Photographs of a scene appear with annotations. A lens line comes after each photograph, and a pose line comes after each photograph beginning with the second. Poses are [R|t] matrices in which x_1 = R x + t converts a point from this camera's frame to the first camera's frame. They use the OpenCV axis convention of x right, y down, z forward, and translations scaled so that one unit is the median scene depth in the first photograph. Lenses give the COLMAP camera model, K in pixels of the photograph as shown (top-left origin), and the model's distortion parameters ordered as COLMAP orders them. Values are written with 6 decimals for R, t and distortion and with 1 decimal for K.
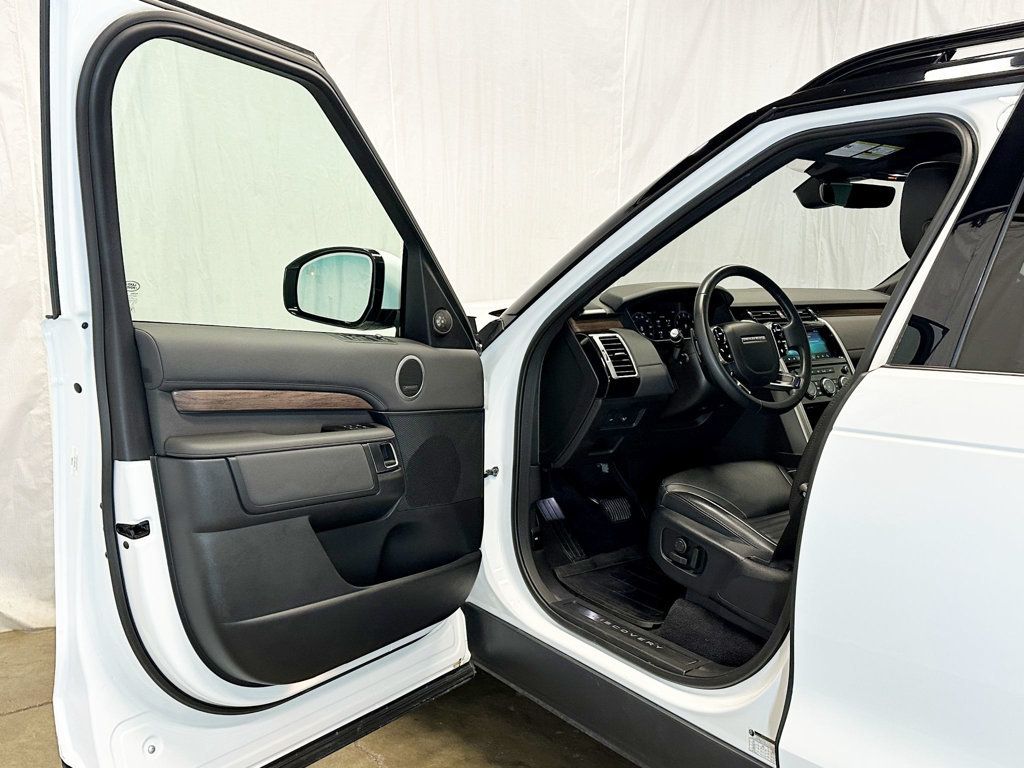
lens RADIAL K [[945.9, 0, 512.0], [0, 945.9, 384.0], [0, 0, 1]] dist [0.145657, -0.254039]
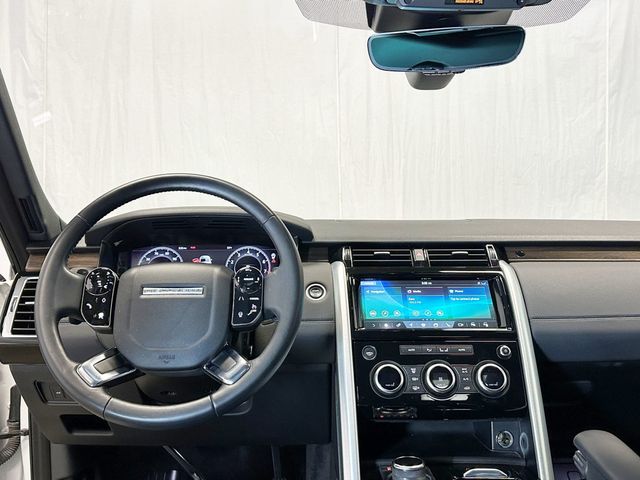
lens RADIAL K [[591.2, 0, 320.0], [0, 591.2, 240.0], [0, 0, 1]] dist [0.145657, -0.254039]
pose [[0.818554, 0.007755, -0.574378, 0.489355], [-0.062555, 0.995166, -0.075712, -0.047605], [0.571014, 0.097904, 0.815081, 0.646904]]
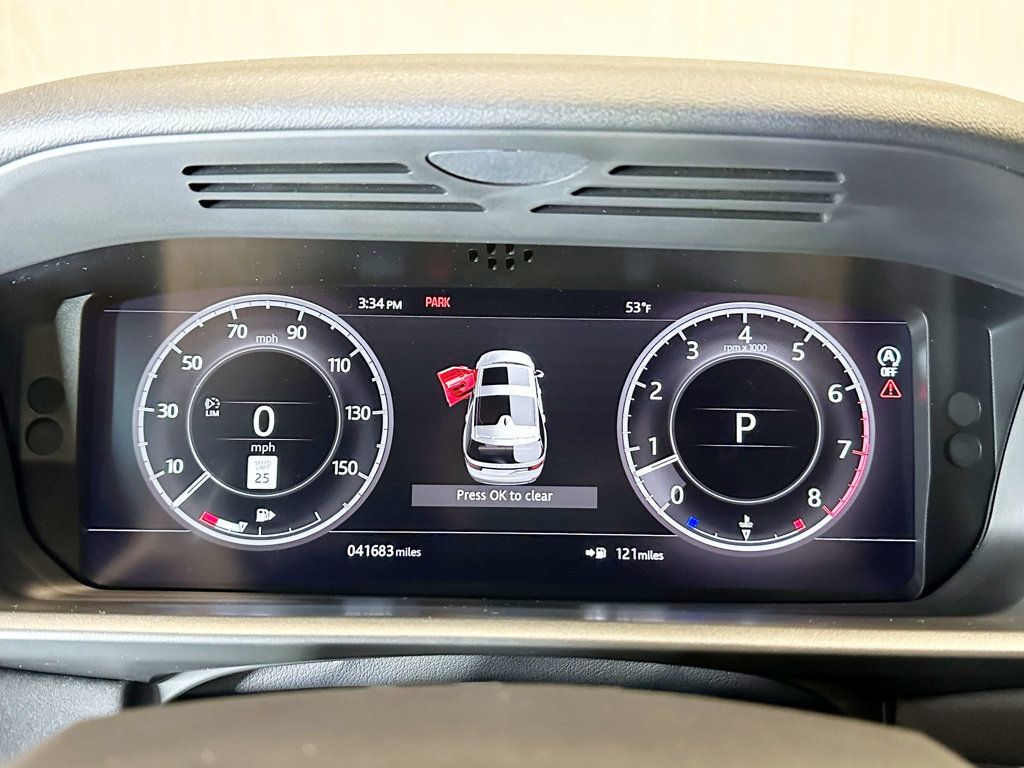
lens RADIAL K [[945.9, 0, 512.0], [0, 945.9, 384.0], [0, 0, 1]] dist [0.145657, -0.254039]
pose [[0.800073, 0.173665, -0.574216, 0.227950], [-0.085815, 0.980469, 0.176963, -0.083823], [0.593733, -0.092307, 0.799350, 0.868484]]
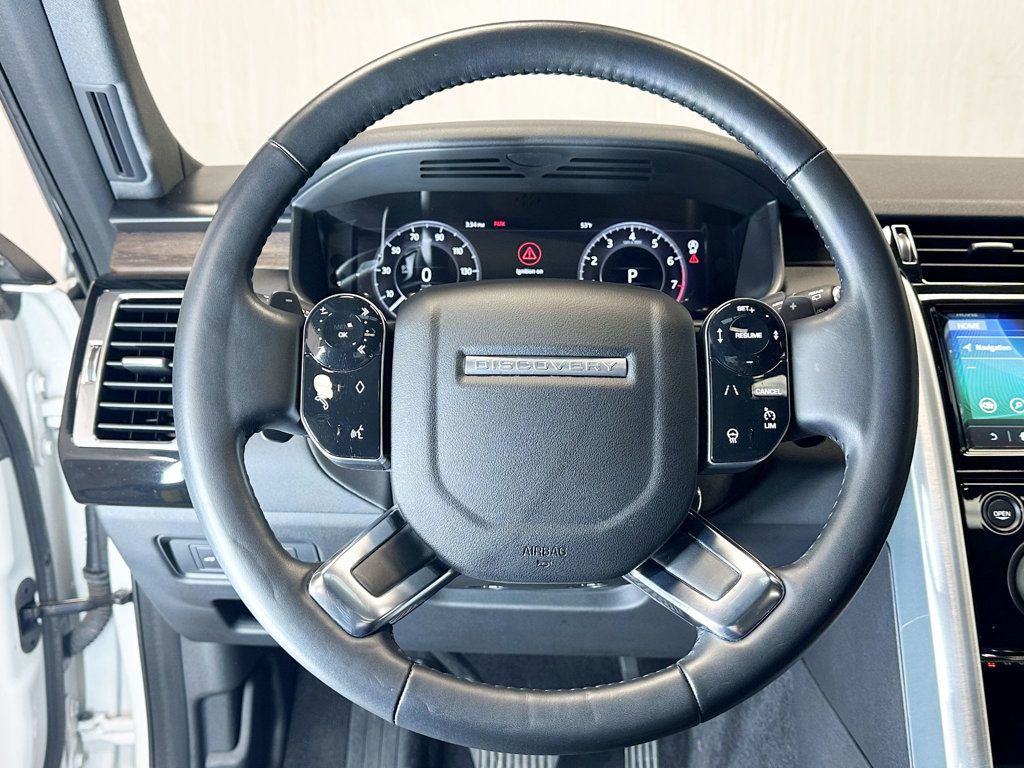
lens RADIAL K [[945.9, 0, 512.0], [0, 945.9, 384.0], [0, 0, 1]] dist [0.145657, -0.254039]
pose [[0.805817, 0.144165, -0.574348, 0.328840], [-0.077537, 0.987249, 0.139021, -0.062517], [0.587067, -0.067492, 0.806720, 0.720070]]
